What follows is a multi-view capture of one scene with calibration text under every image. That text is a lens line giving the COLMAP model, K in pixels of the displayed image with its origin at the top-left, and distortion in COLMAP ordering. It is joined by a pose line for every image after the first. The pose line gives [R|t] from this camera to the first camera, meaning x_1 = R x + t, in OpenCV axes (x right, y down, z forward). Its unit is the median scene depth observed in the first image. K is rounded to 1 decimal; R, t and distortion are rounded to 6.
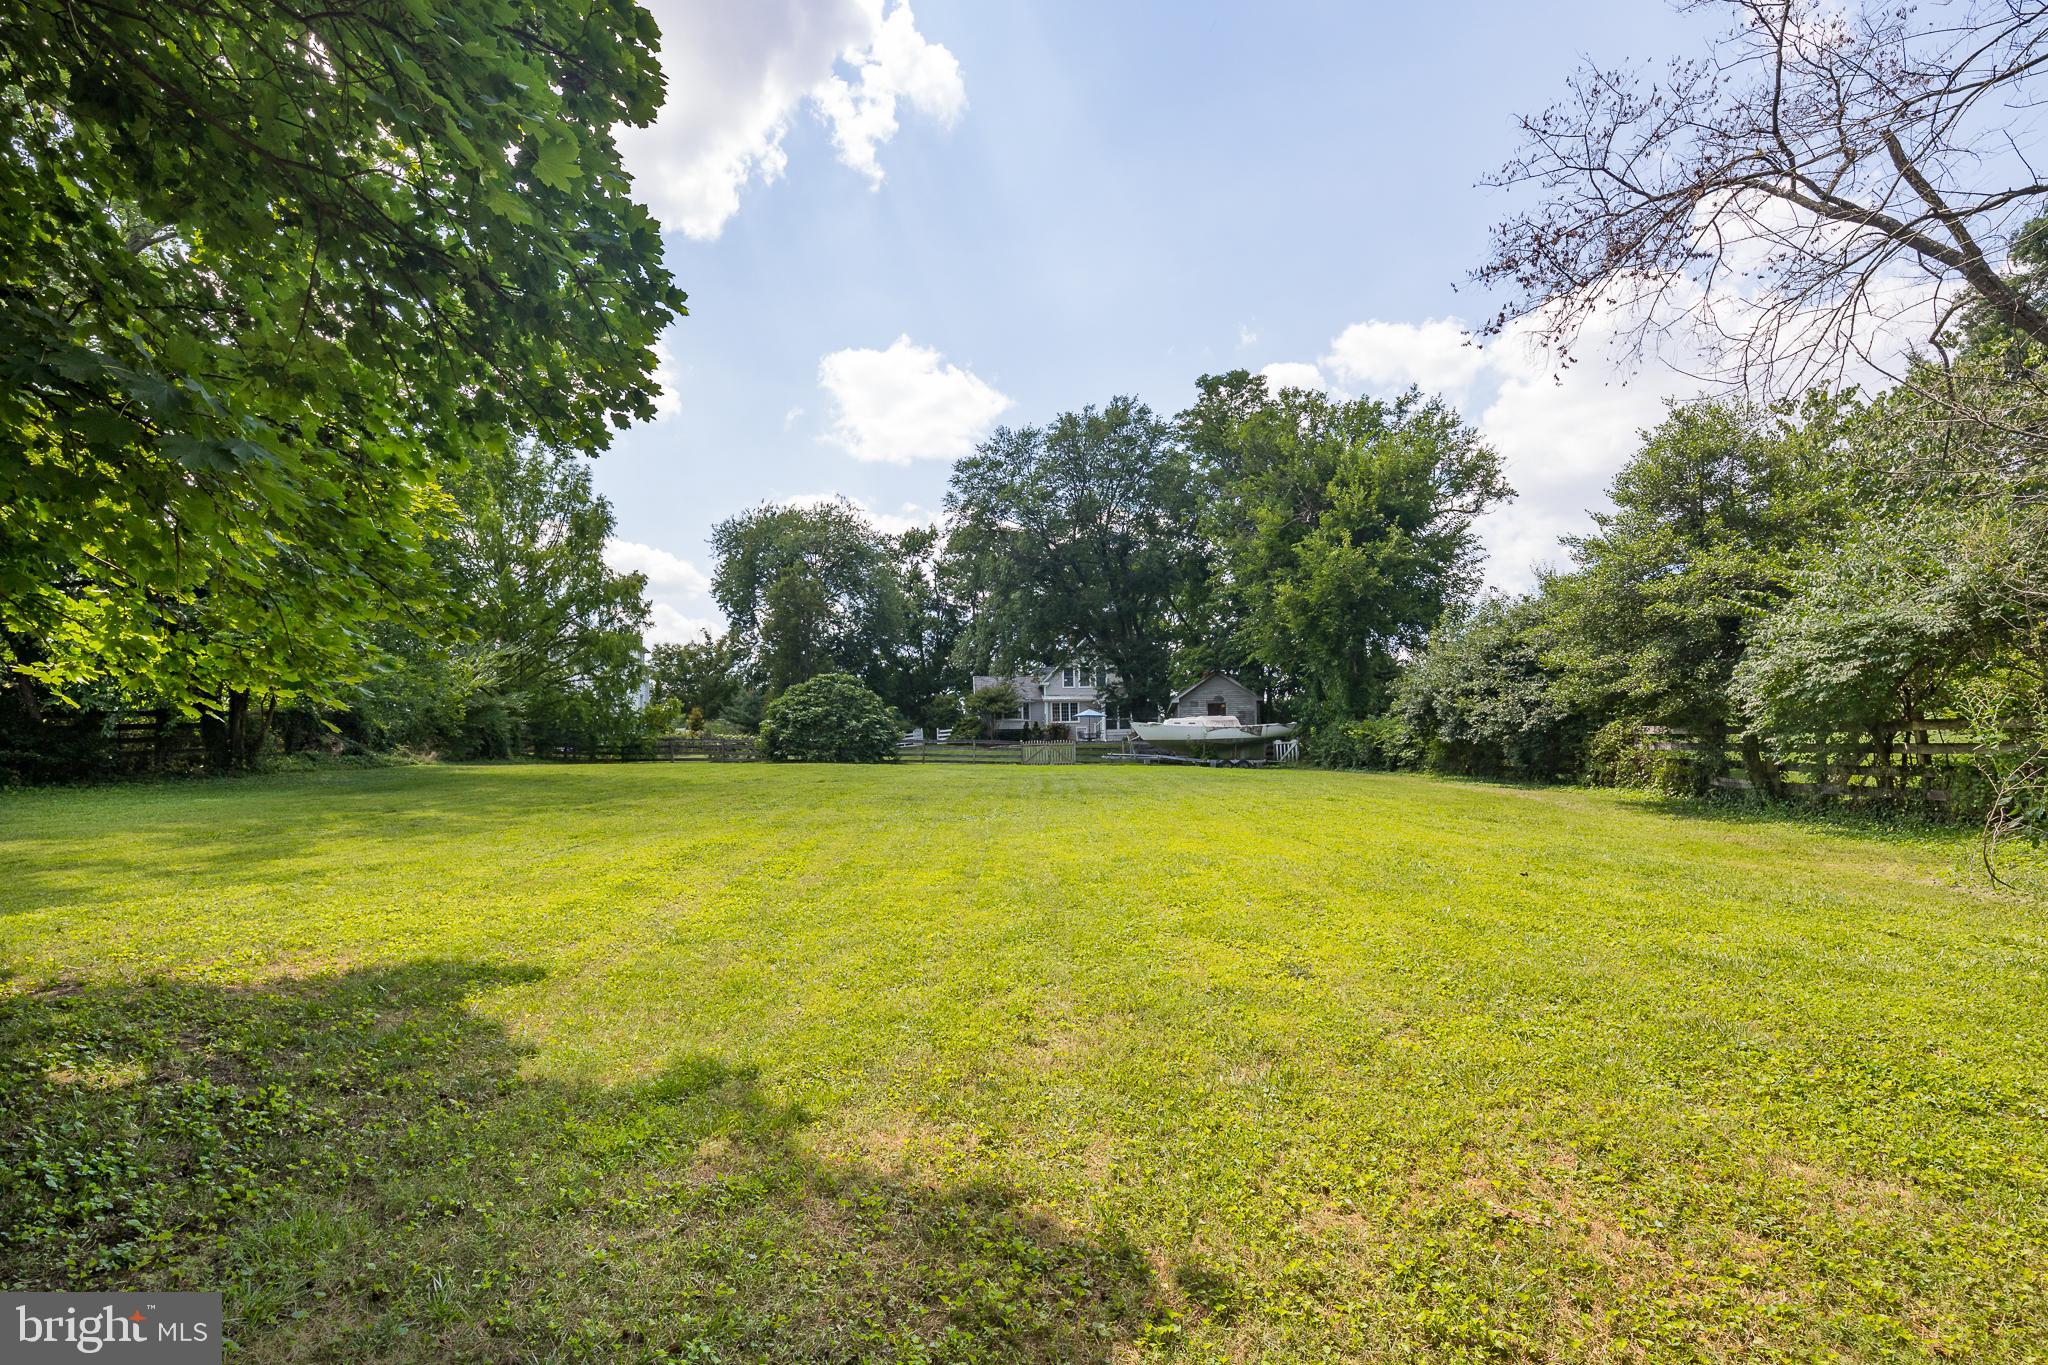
lens RADIAL K [[980.9, 0, 1024.0], [0, 980.9, 682.5], [0, 0, 1]] dist [0.000696, -0.000042]
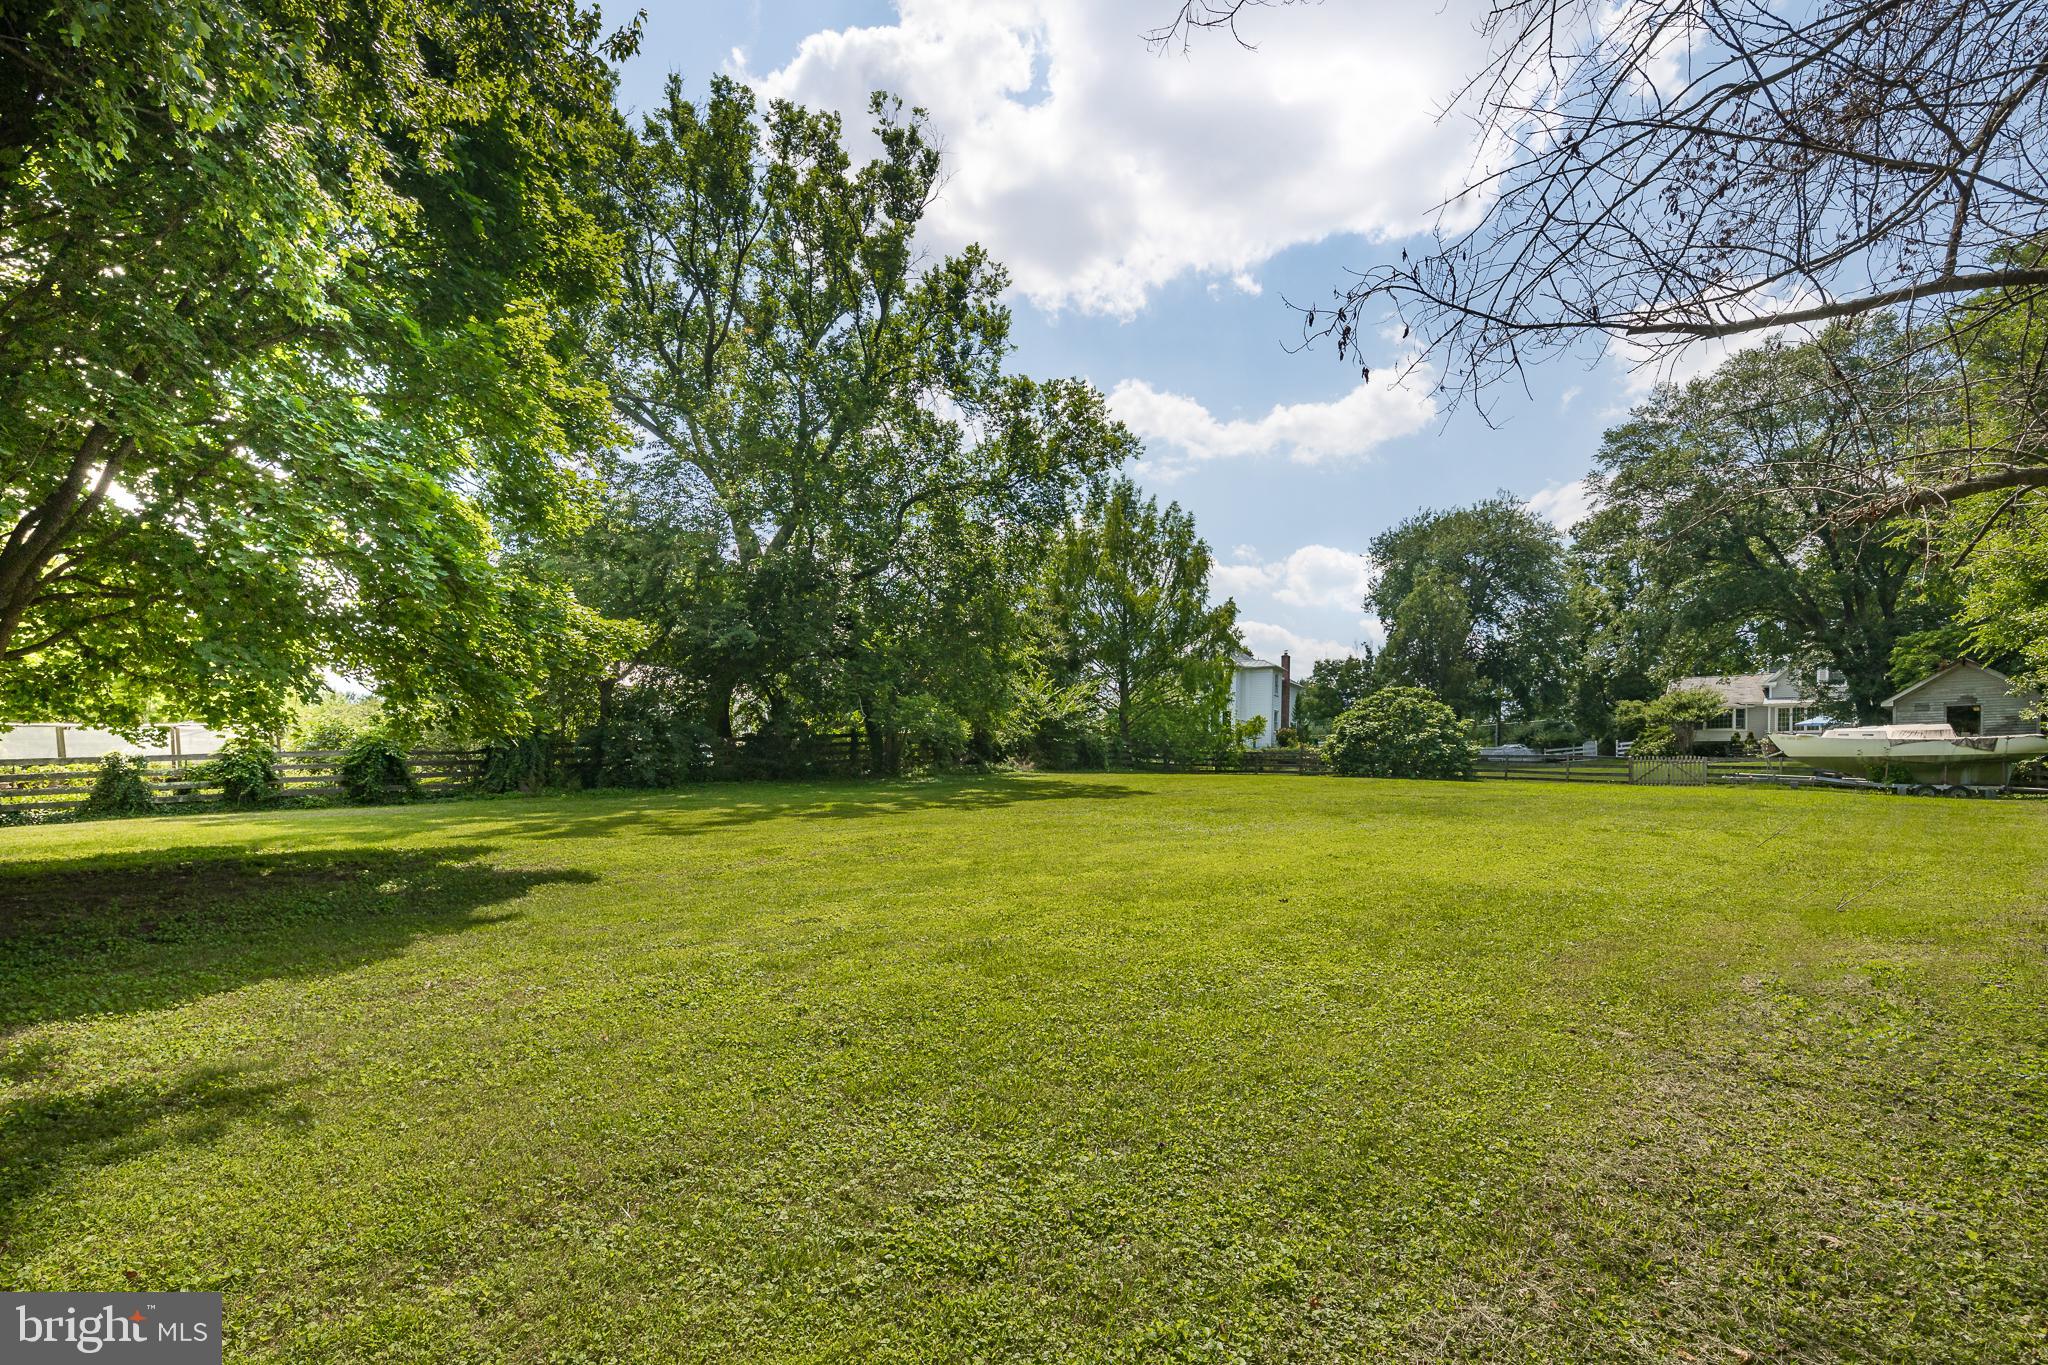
lens RADIAL K [[980.9, 0, 1024.0], [0, 980.9, 682.5], [0, 0, 1]] dist [0.000696, -0.000042]
pose [[0.749554, -0.042484, -0.660578, 0.160983], [0.034590, 0.999089, -0.025006, -0.001934], [0.661039, -0.004106, 0.750341, 0.008262]]
